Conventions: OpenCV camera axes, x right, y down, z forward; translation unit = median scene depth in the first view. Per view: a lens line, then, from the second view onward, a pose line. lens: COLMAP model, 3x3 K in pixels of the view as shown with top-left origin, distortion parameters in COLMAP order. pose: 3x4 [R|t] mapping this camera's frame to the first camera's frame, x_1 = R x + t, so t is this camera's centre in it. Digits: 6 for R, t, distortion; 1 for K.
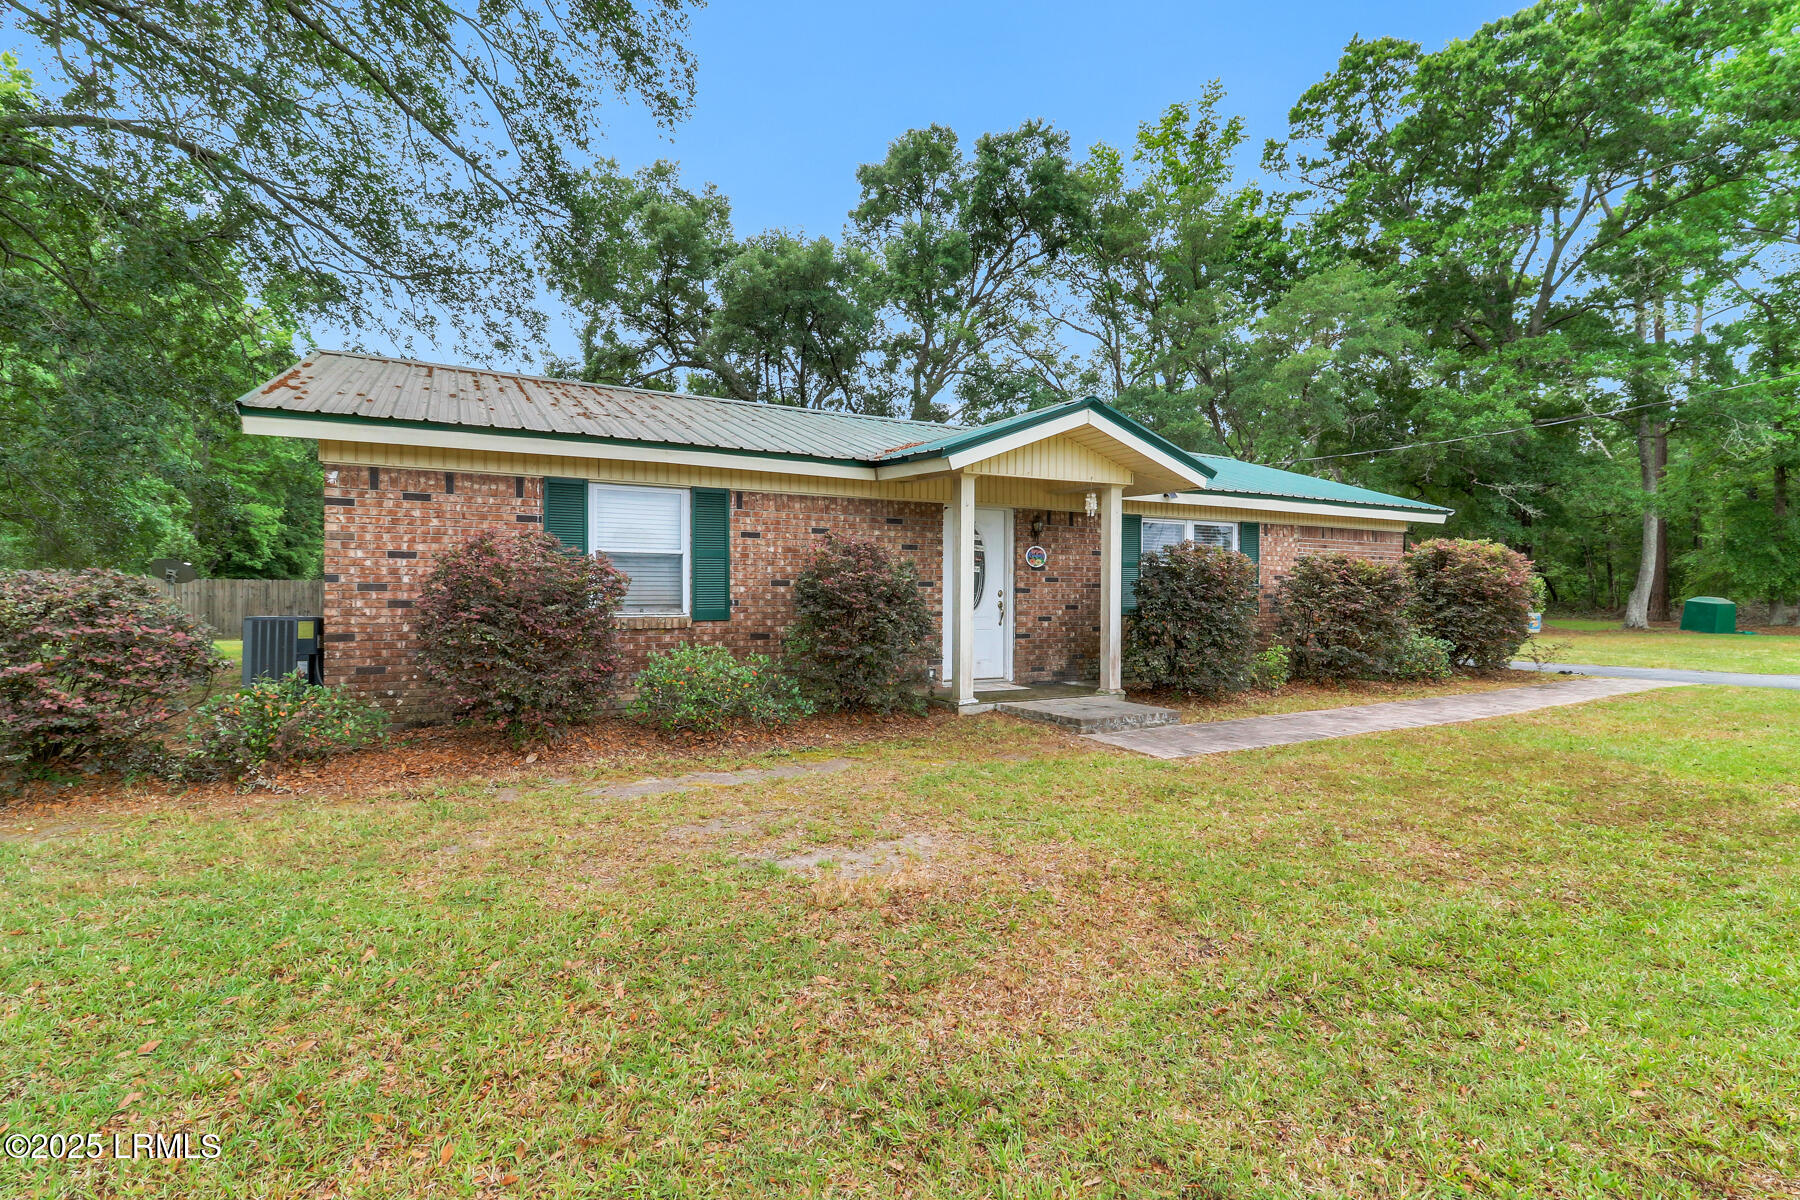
lens RADIAL K [[845.6, 0, 898.1], [0, 845.6, 610.9], [0, 0, 1]] dist [0.014879, -0.010398]
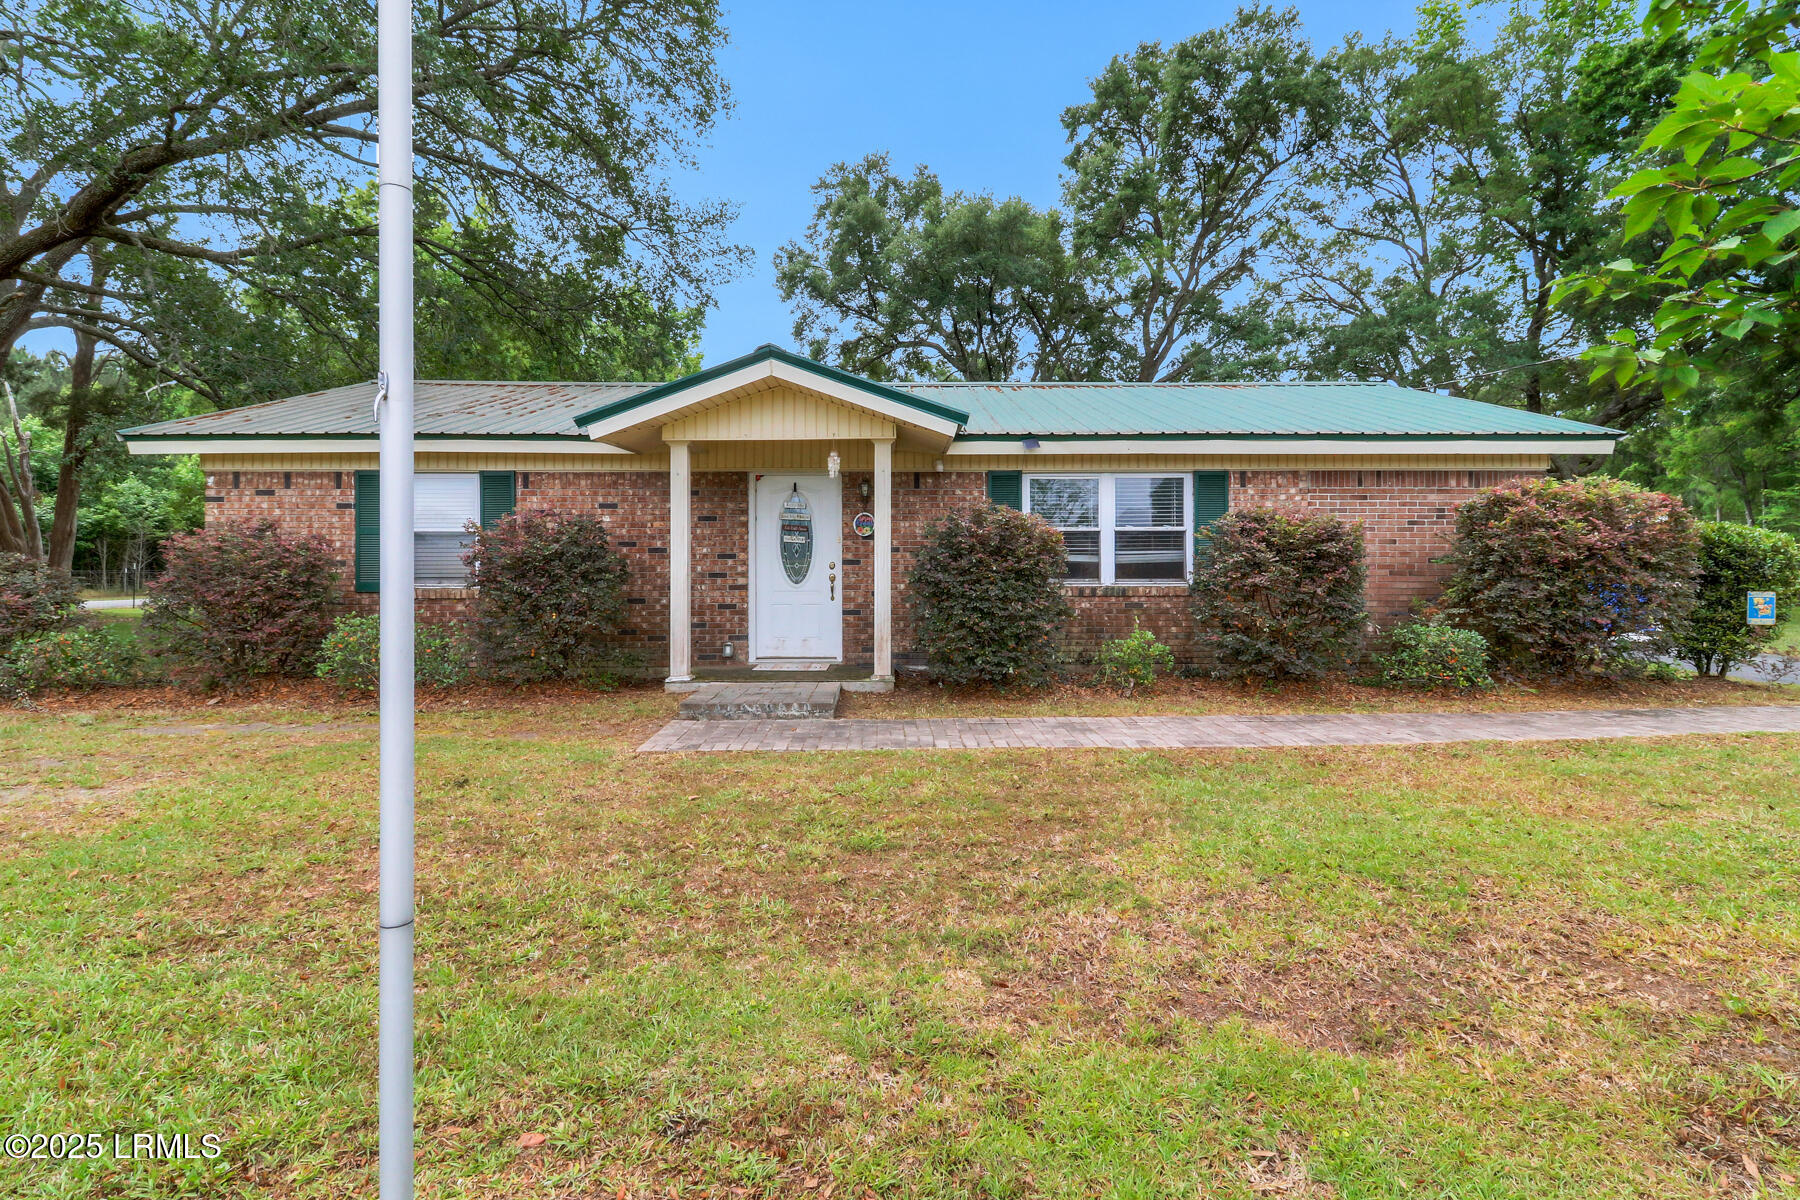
lens RADIAL K [[845.6, 0, 897.7], [0, 845.6, 585.3], [0, 0, 1]] dist [0.014879, -0.010398]
pose [[0.884819, 0.005014, -0.465908, 0.757441], [-0.004401, 0.999987, 0.002404, -0.001872], [0.465914, -0.000076, 0.884830, 0.270333]]
